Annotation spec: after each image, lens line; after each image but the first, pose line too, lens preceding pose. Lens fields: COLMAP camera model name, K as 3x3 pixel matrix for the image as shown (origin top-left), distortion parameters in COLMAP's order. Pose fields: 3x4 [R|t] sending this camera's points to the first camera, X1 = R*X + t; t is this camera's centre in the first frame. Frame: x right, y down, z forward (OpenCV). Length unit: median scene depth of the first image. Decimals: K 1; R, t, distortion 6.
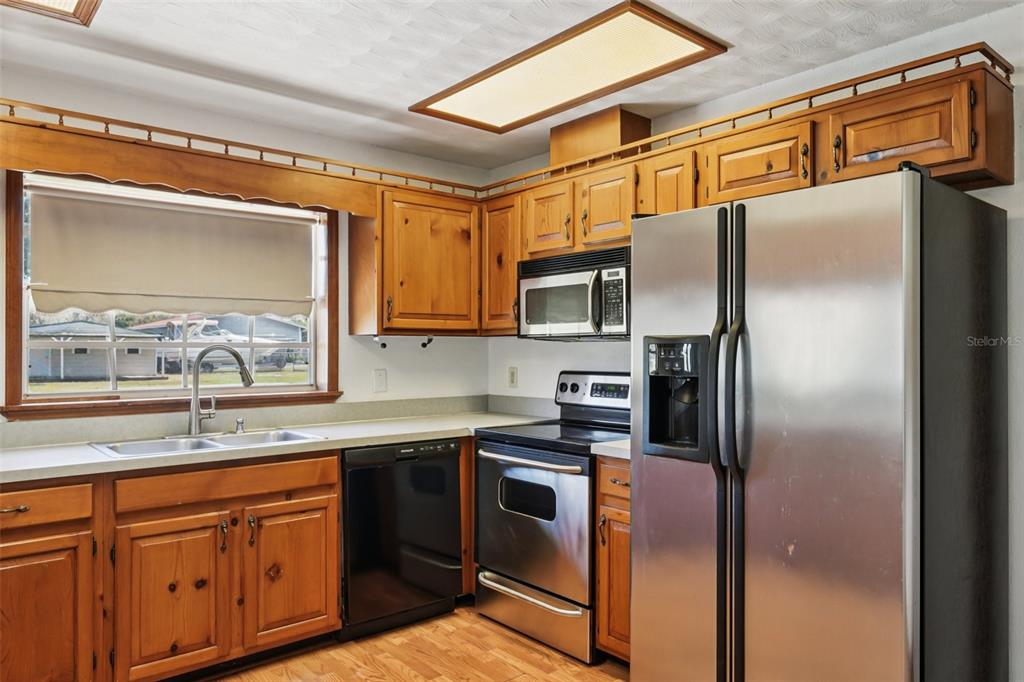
lens RADIAL K [[688.1, 0, 510.6], [0, 688.1, 345.4], [0, 0, 1]] dist [-0.002819, -0.001062]
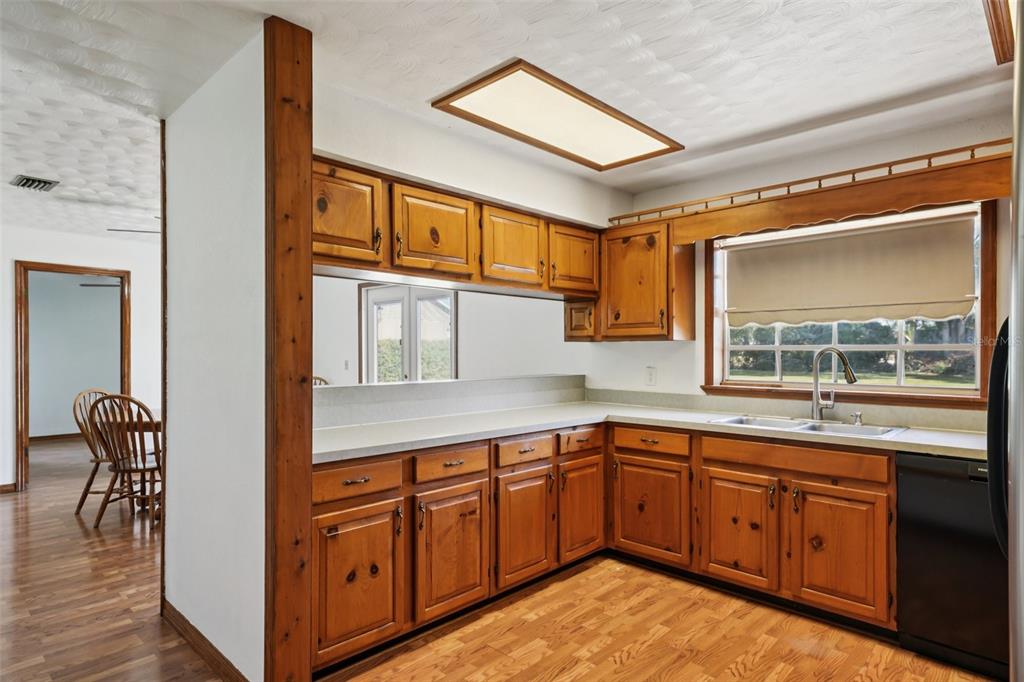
lens RADIAL K [[576.0, 0, 512.1], [0, 576.0, 354.8], [0, 0, 1]] dist [0.018494, 0.002782]
pose [[0.098858, 0.007289, -0.995075, 0.471403], [0.003964, 0.999962, 0.007719, 0.002169], [0.995094, -0.004708, 0.098826, 0.318592]]
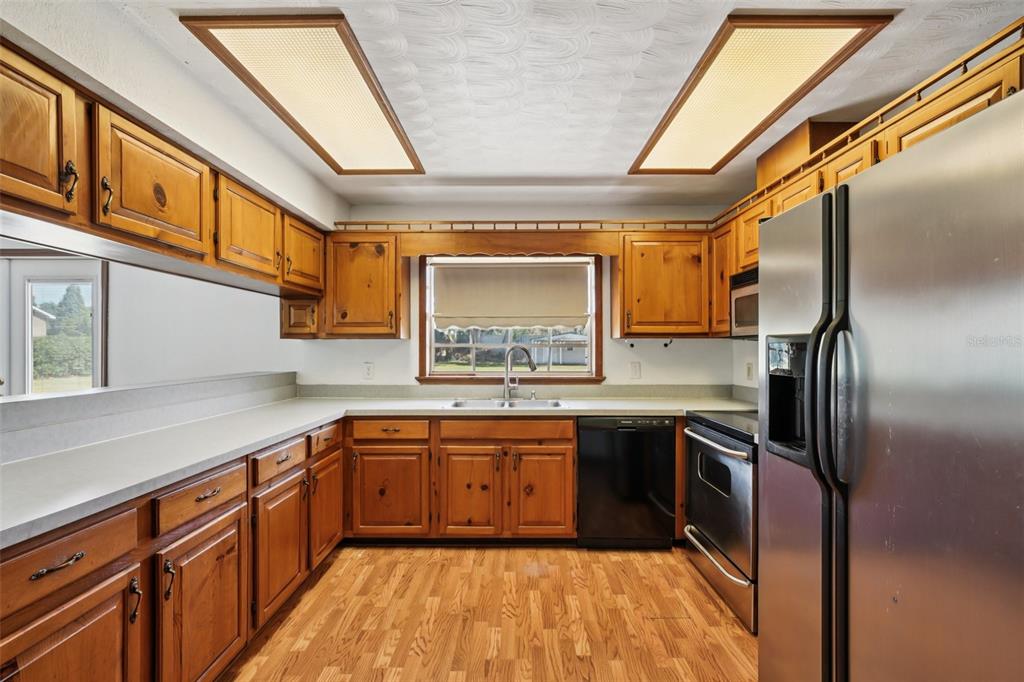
lens RADIAL K [[435.4, 0, 516.2], [0, 435.4, 344.5], [0, 0, 1]] dist [-0.010477, 0.004600]
pose [[0.761029, -0.004306, -0.648704, 0.227800], [0.002603, 0.999990, -0.003584, 0.000846], [0.648713, 0.001039, 0.761032, 0.181971]]
